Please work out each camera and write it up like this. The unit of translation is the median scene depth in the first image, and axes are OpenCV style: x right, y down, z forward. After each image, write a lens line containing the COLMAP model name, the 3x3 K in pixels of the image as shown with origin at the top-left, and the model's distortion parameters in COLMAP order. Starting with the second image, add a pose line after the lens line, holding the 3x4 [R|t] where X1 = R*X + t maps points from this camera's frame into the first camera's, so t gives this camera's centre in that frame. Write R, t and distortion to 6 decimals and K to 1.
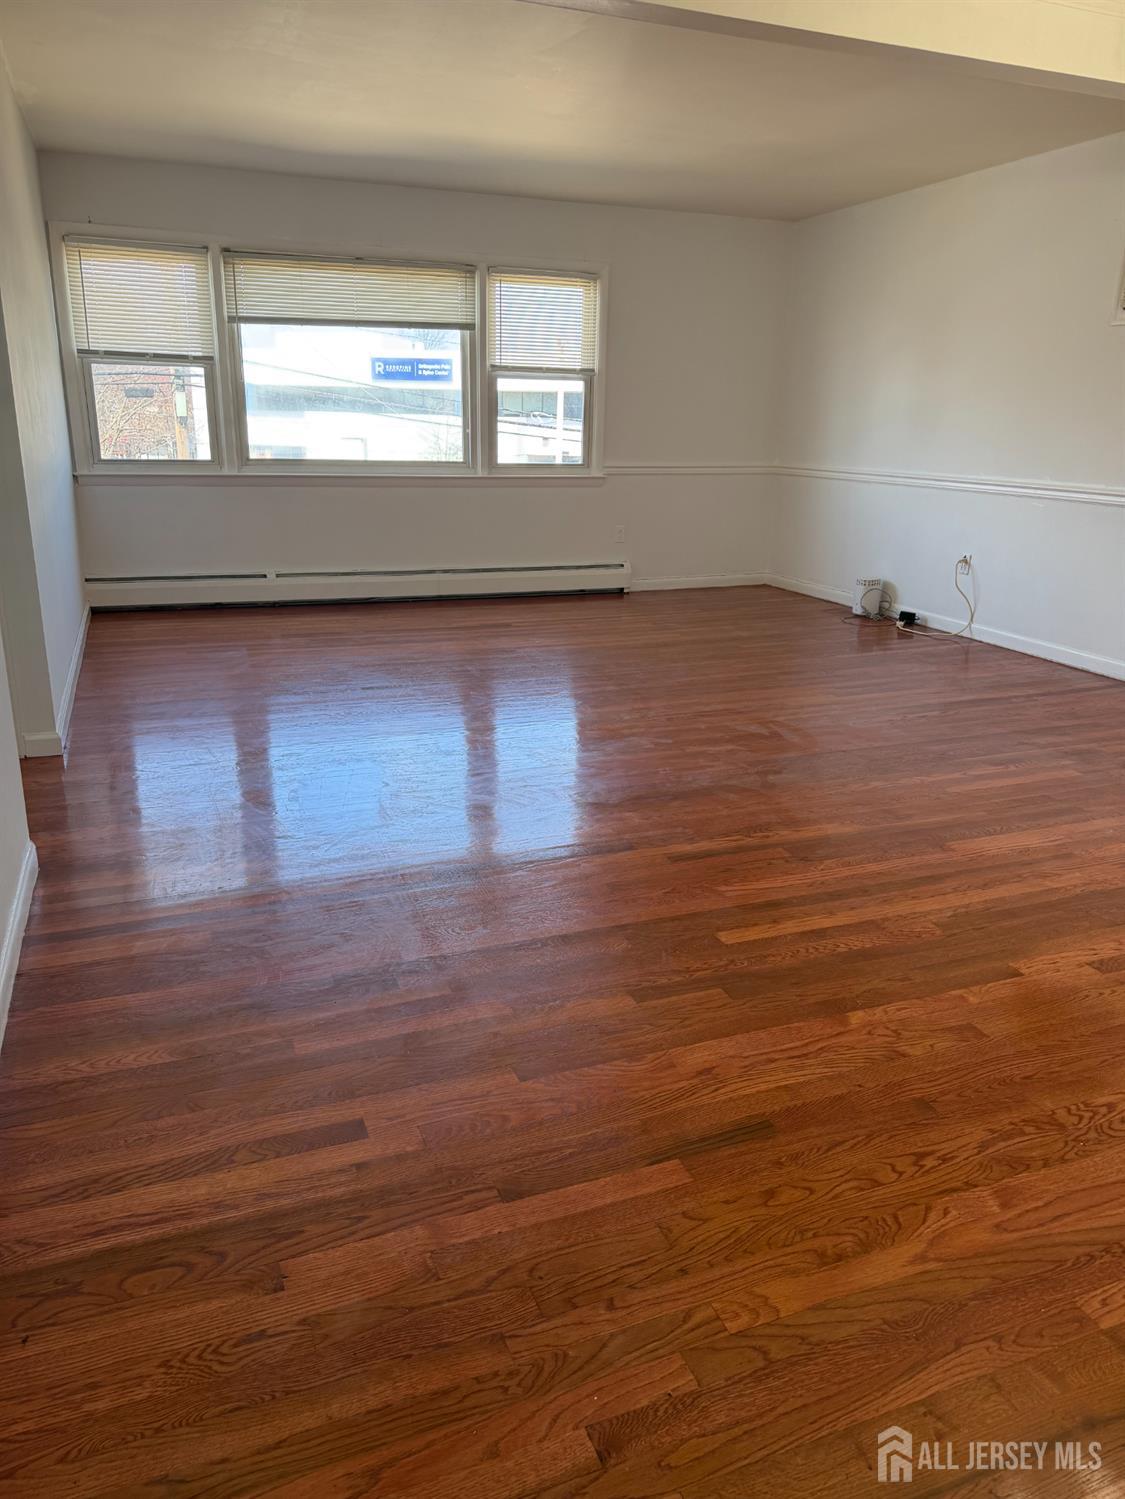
lens RADIAL K [[1054.2, 0, 561.4], [0, 1054.2, 763.7], [0, 0, 1]] dist [0.103845, -0.131575]
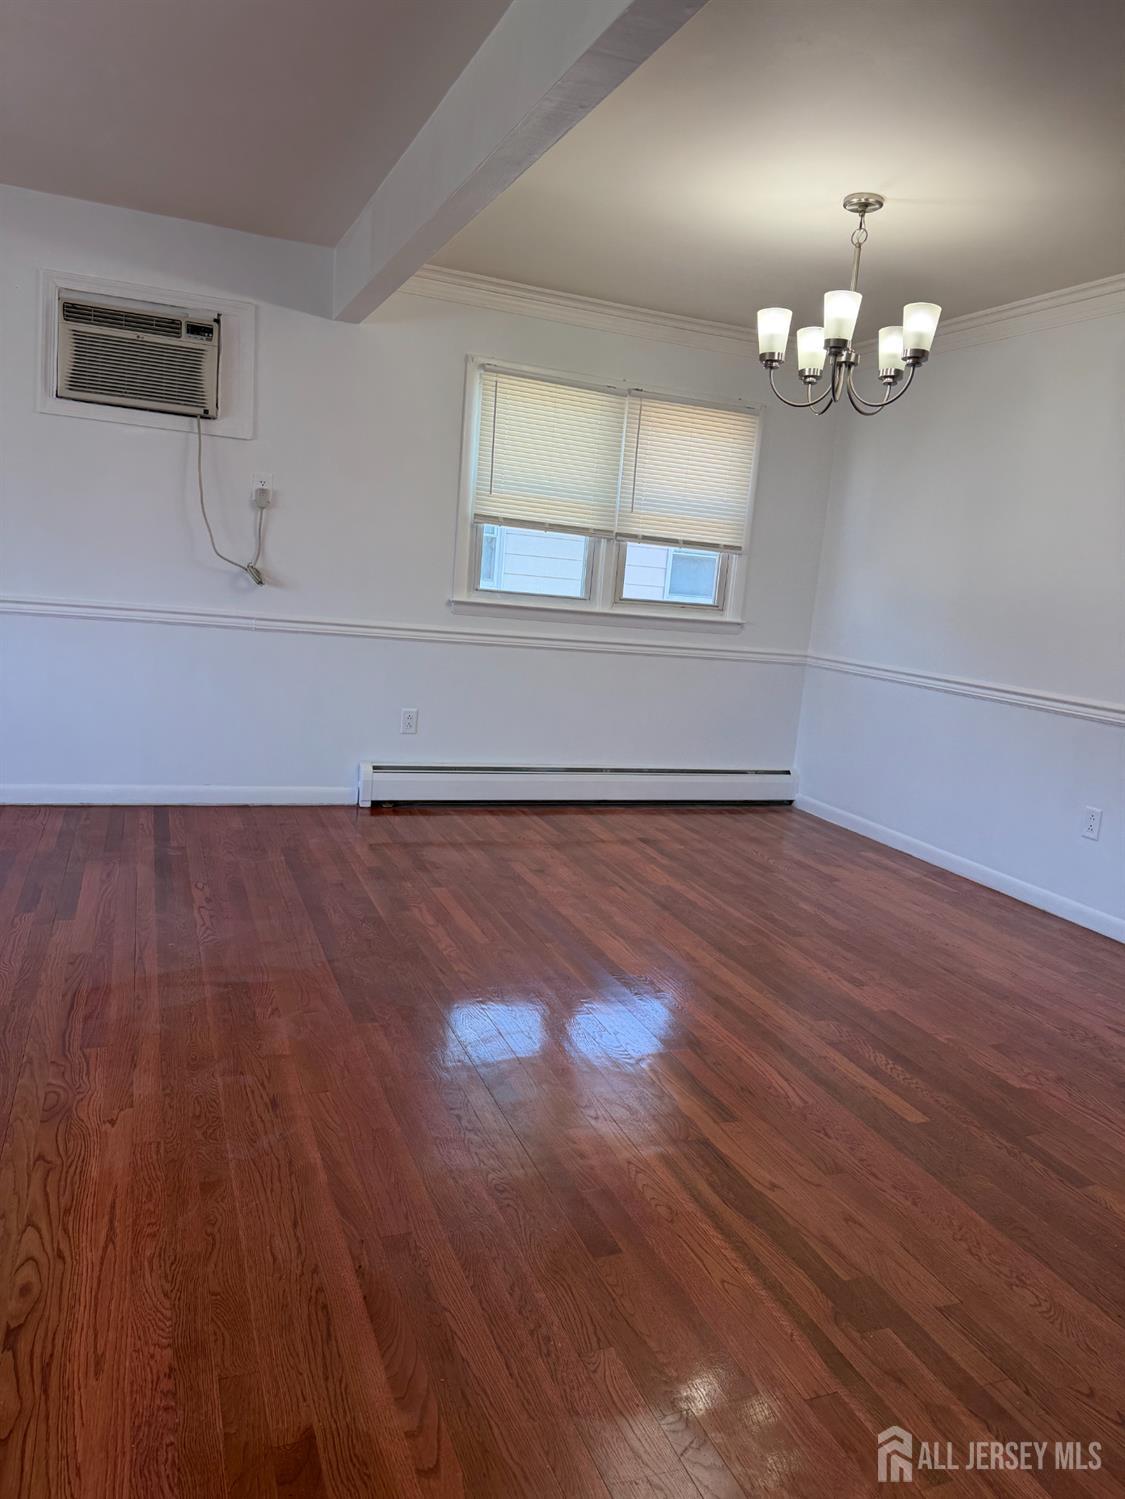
lens RADIAL K [[1054.2, 0, 561.4], [0, 1054.2, 763.7], [0, 0, 1]] dist [0.103845, -0.131575]
pose [[-0.016606, -0.185330, 0.982536, -0.287550], [0.231960, 0.955148, 0.184085, -0.155132], [-0.972584, 0.230965, 0.027128, 0.486477]]
